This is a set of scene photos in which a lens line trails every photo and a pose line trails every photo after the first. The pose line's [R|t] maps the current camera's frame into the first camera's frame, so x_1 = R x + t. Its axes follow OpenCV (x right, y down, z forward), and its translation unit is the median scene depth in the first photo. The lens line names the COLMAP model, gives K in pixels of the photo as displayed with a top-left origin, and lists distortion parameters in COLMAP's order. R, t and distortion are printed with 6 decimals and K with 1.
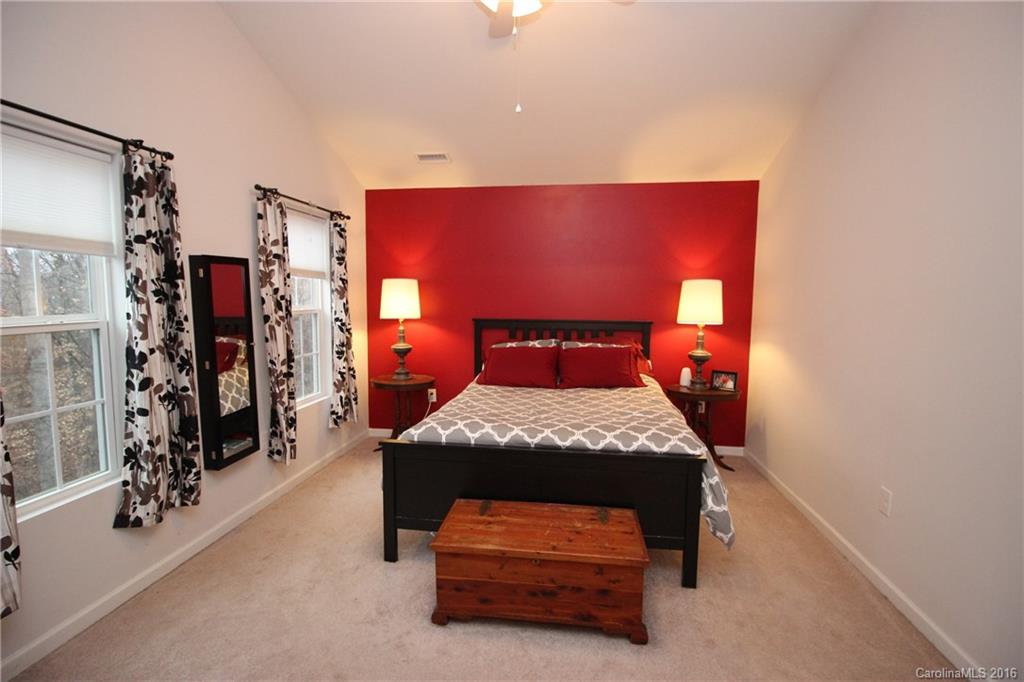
lens RADIAL K [[475.4, 0, 515.4], [0, 475.4, 336.8], [0, 0, 1]] dist [-0.003250, -0.008986]
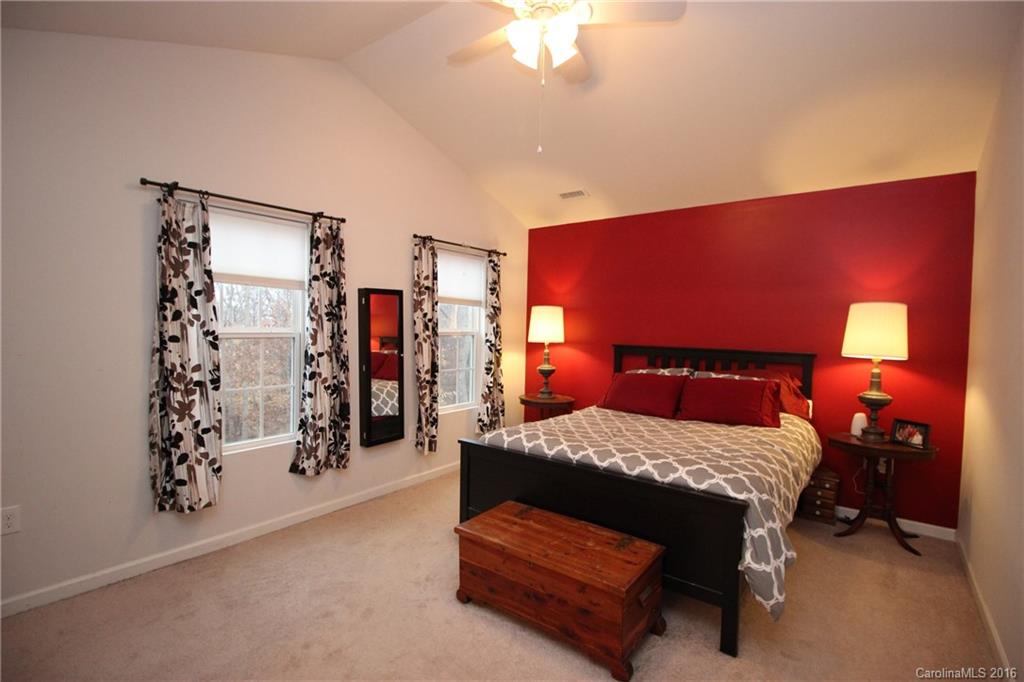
lens RADIAL K [[475.4, 0, 516.6], [0, 475.4, 338.3], [0, 0, 1]] dist [-0.003250, -0.008986]
pose [[0.868105, 0.022700, -0.495861, 0.425160], [-0.054799, 0.997230, -0.050285, 0.020020], [0.493346, 0.070825, 0.866945, 0.024285]]
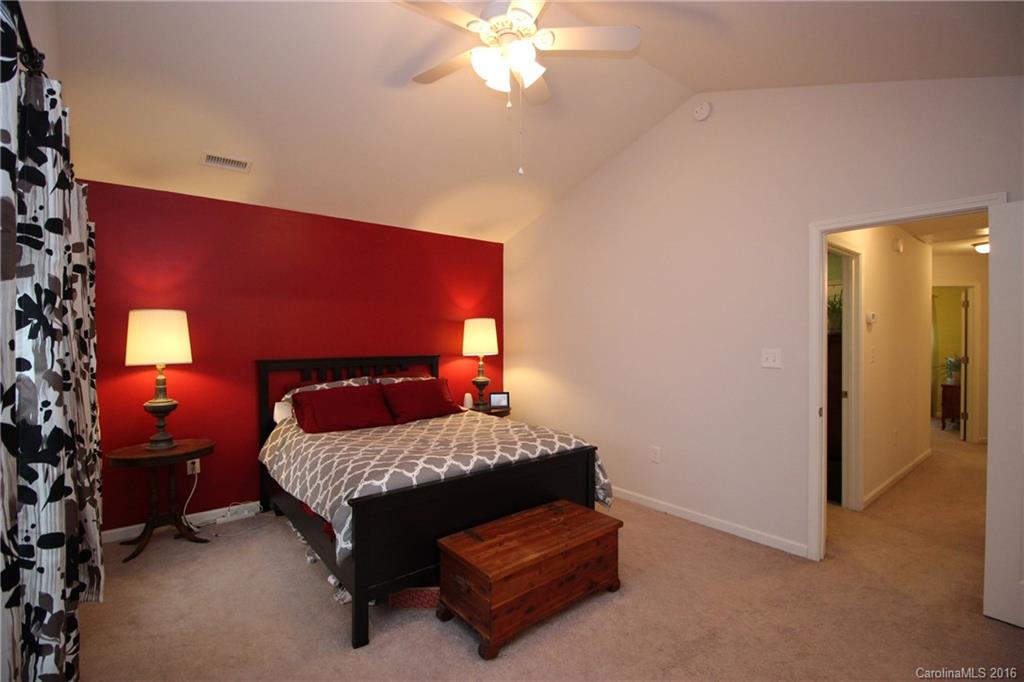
lens RADIAL K [[475.4, 0, 517.7], [0, 475.4, 334.9], [0, 0, 1]] dist [-0.003250, -0.008986]
pose [[0.673076, -0.007890, 0.739532, -0.711557], [0.073340, 0.995726, -0.056127, -0.004954], [-0.735928, 0.092015, 0.670778, 0.197926]]
